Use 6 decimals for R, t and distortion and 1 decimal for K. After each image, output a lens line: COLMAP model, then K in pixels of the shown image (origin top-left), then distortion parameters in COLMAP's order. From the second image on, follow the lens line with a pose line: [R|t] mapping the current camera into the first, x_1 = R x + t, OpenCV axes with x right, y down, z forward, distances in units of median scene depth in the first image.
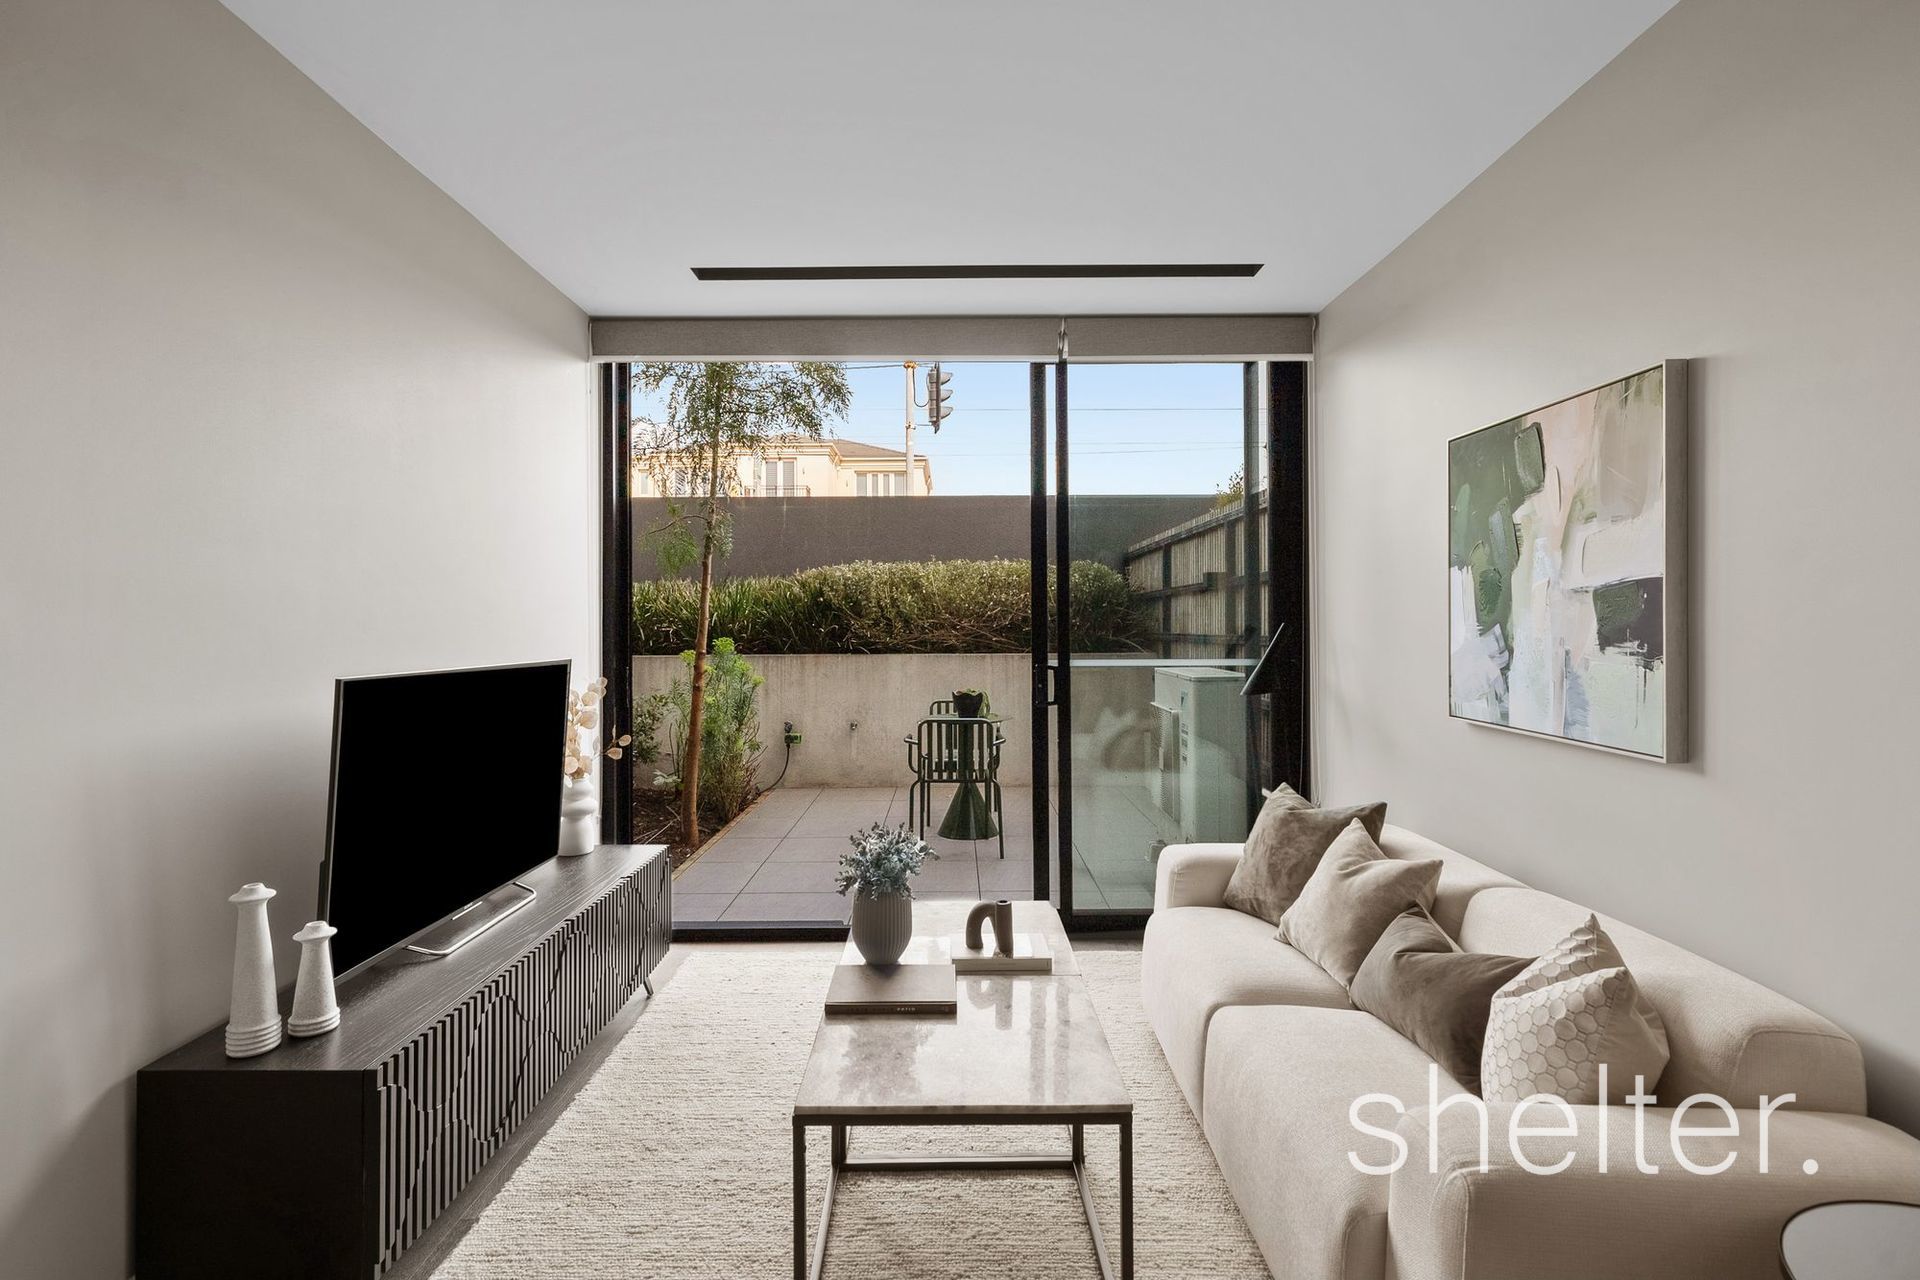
lens RADIAL K [[905.3, 0, 952.5], [0, 905.3, 620.8], [0, 0, 1]] dist [0.031981, -0.021730]
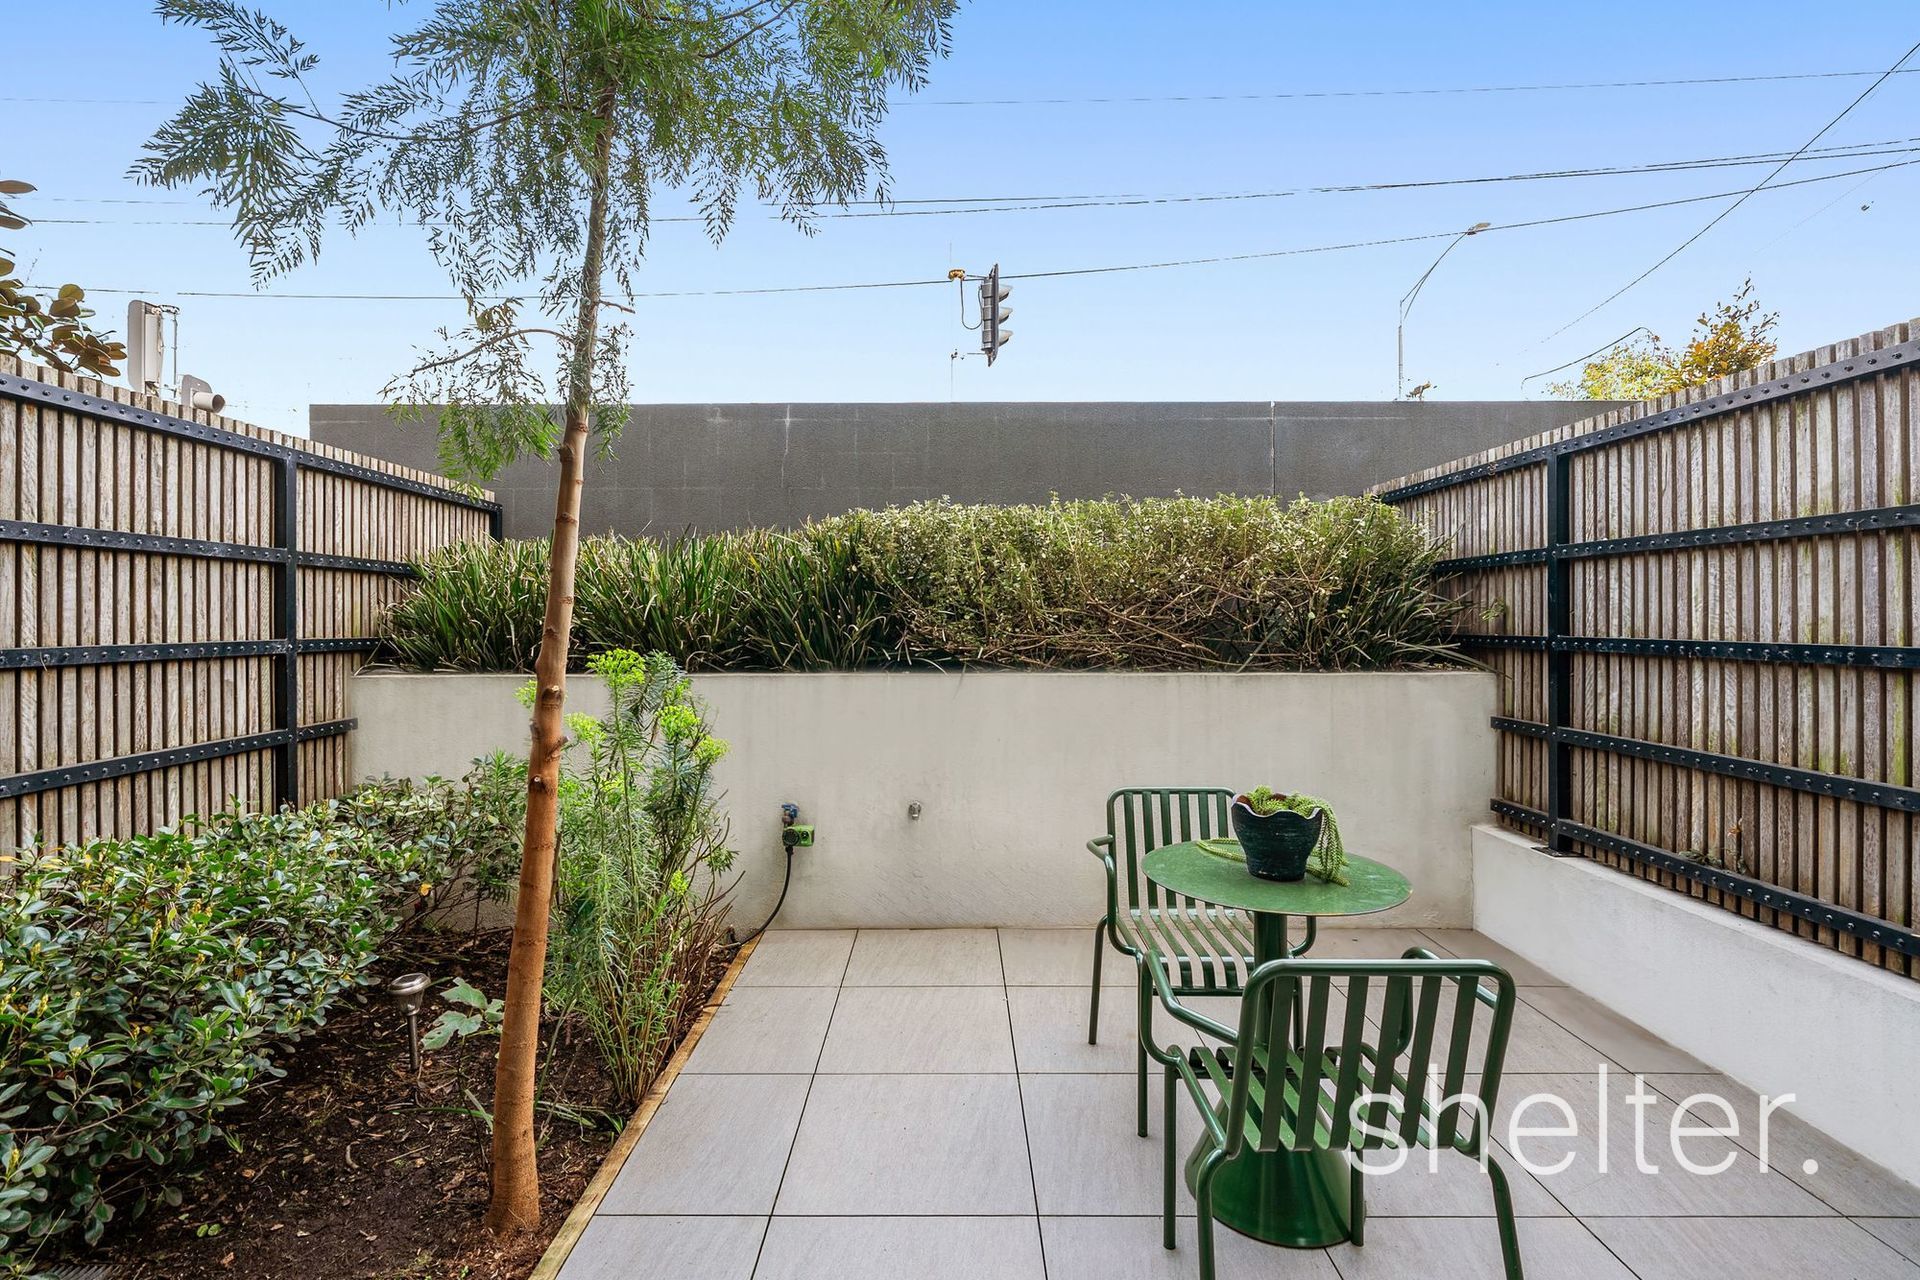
lens RADIAL K [[870.9, 0, 955.1], [0, 870.9, 611.9], [0, 0, 1]] dist [0.000030, -0.008684]
pose [[0.999994, 0.000493, -0.003359, -0.238555], [-0.000494, 1.000000, -0.000078, 0.004267], [0.003359, 0.000079, 0.999994, 1.400609]]
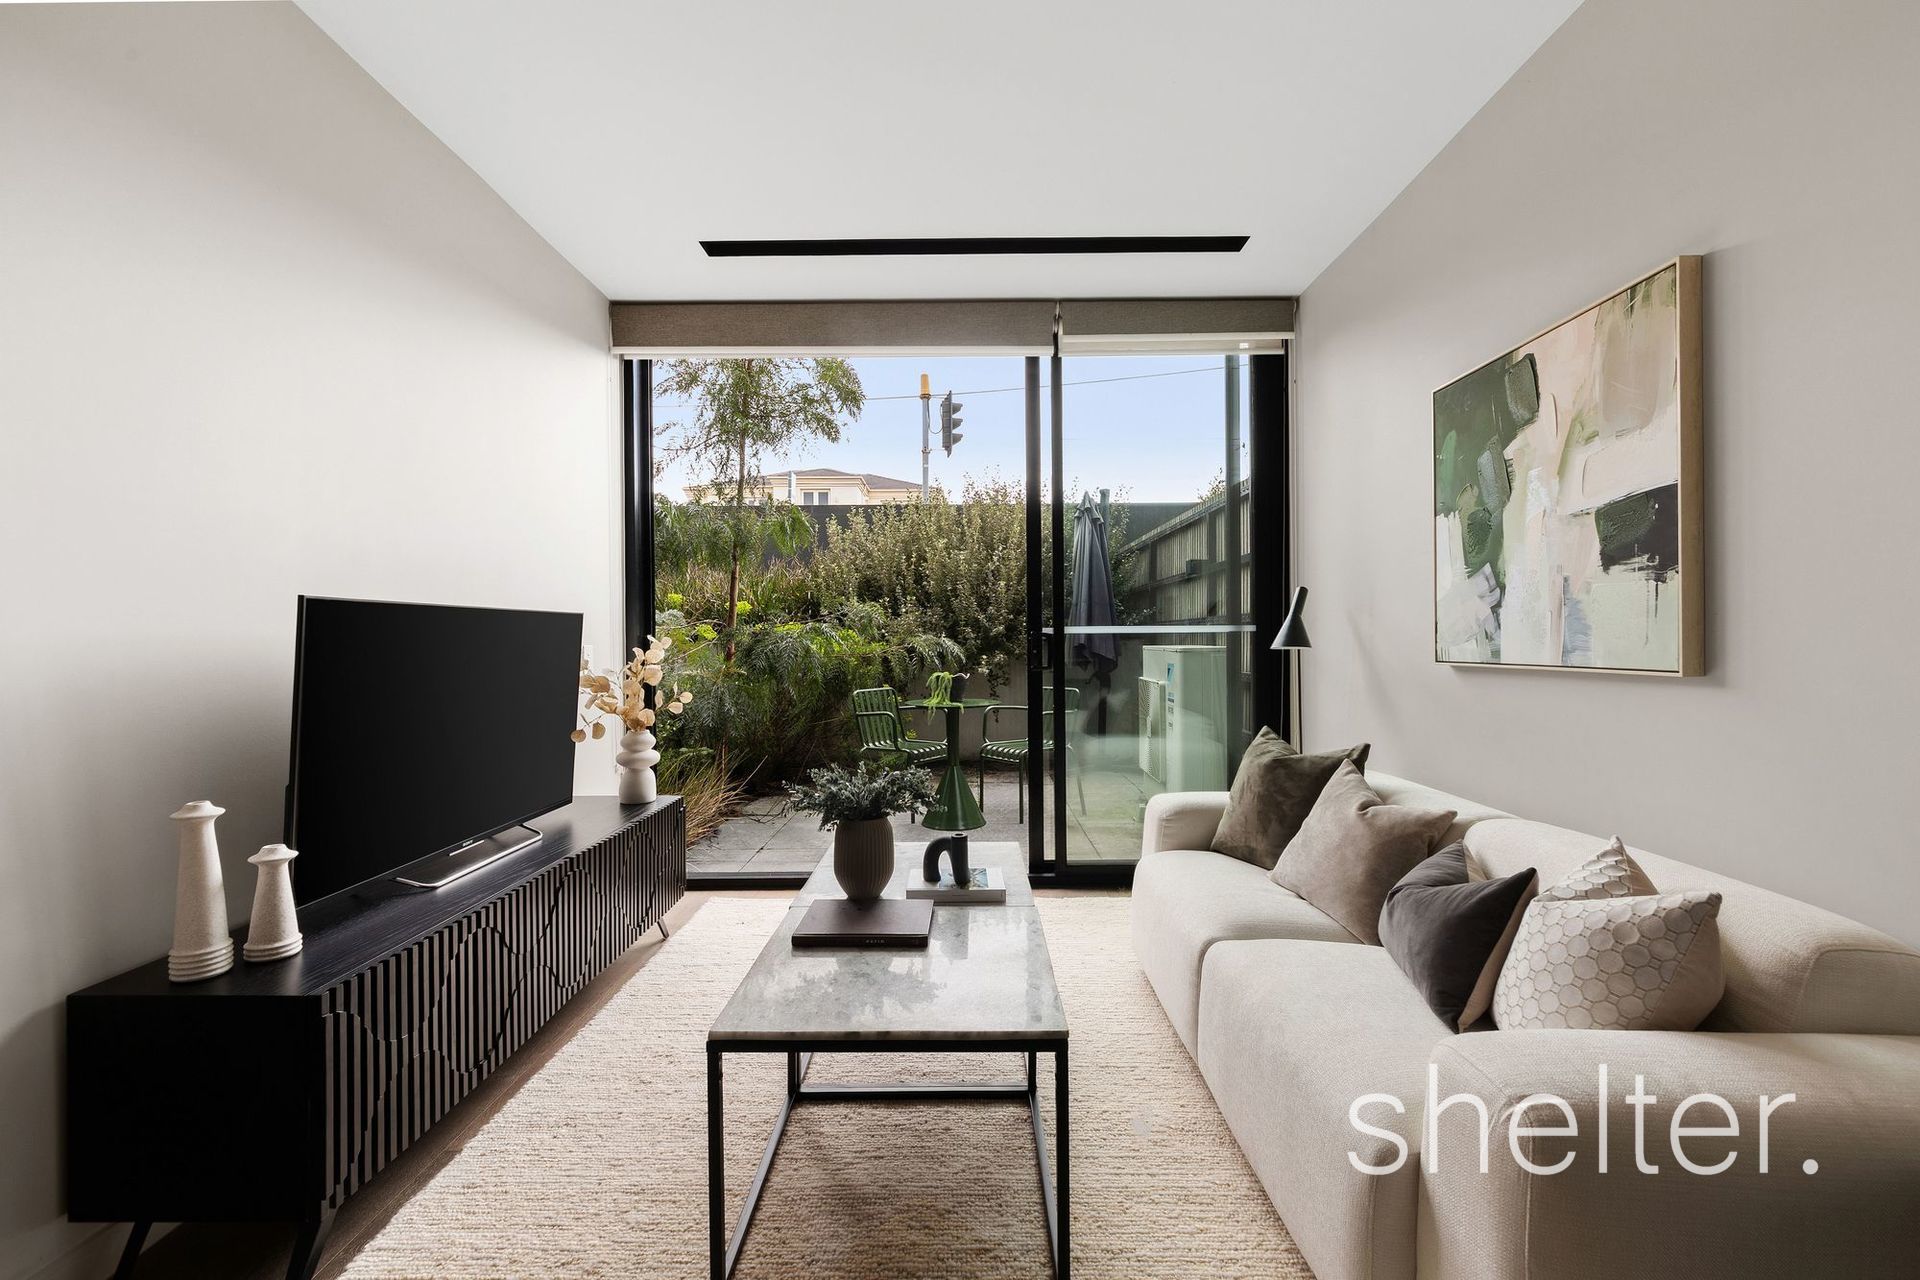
lens RADIAL K [[778.5, 0, 961.5], [0, 778.5, 645.3], [0, 0, 1]] dist [0.000162, -0.000306]
pose [[0.999880, -0.007542, -0.013565, 0.029408], [0.007625, 0.999952, 0.006106, 0.085831], [0.013519, -0.006209, 0.999889, 0.137194]]
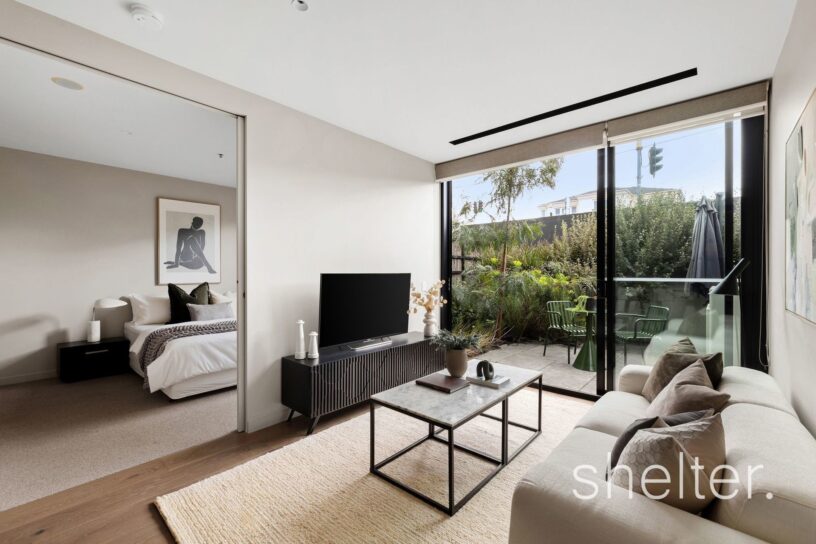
lens RADIAL K [[348.2, 0, 411.4], [0, 348.2, 271.9], [0, 0, 1]] dist [-0.003221, -0.000310]
pose [[0.748735, -0.001556, -0.662868, 0.472784], [-0.000336, 0.999996, -0.002728, 0.046329], [0.662870, 0.002265, 0.748731, 0.083925]]
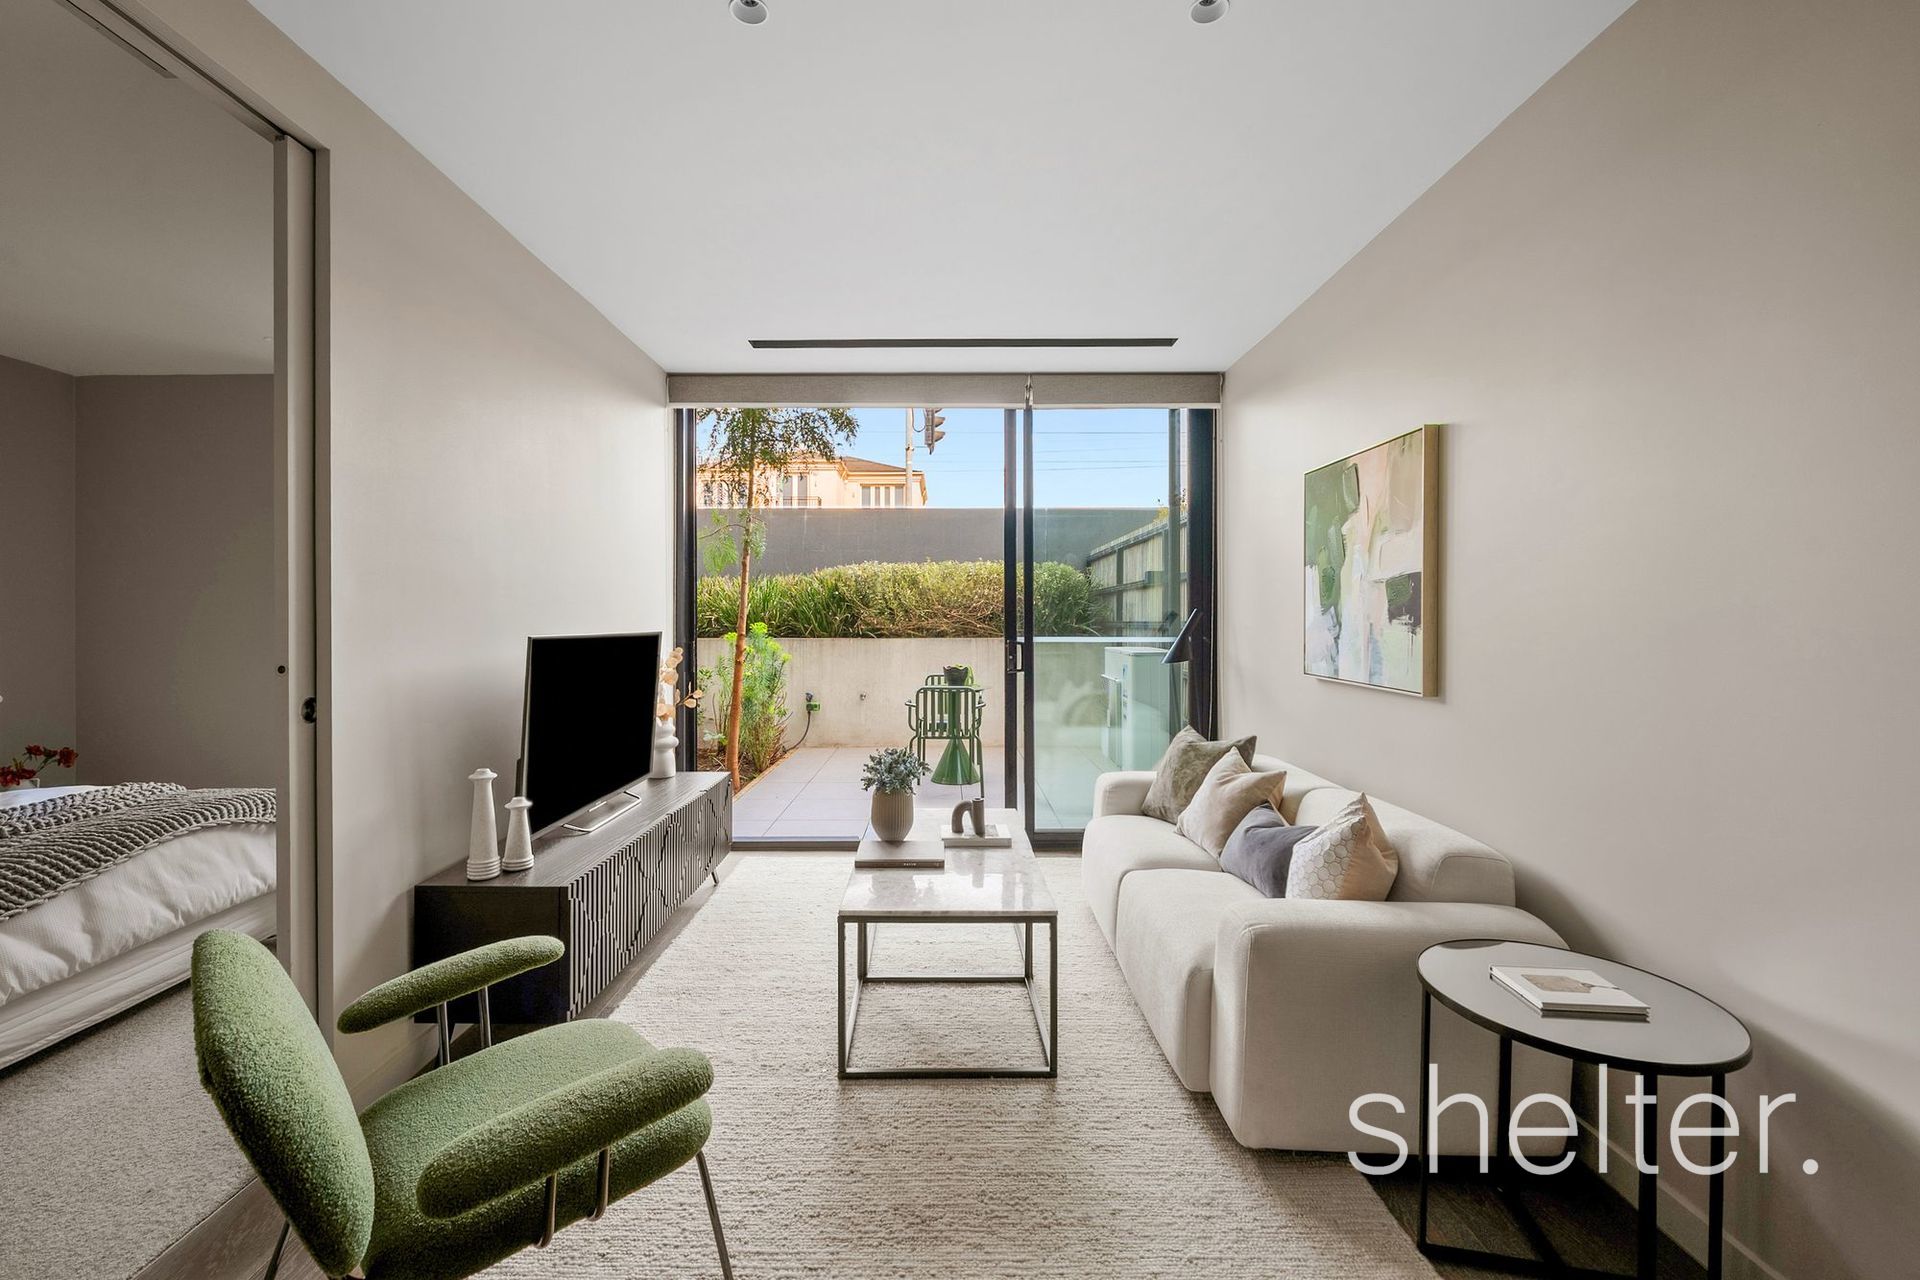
lens RADIAL K [[801.5, 0, 950.4], [0, 801.5, 620.2], [0, 0, 1]] dist [0.000182, -0.000020]
pose [[0.999971, 0.003213, 0.006939, 0.003308], [-0.003246, 0.999983, 0.004808, 0.021289], [-0.006924, -0.004830, 0.999964, -0.227678]]
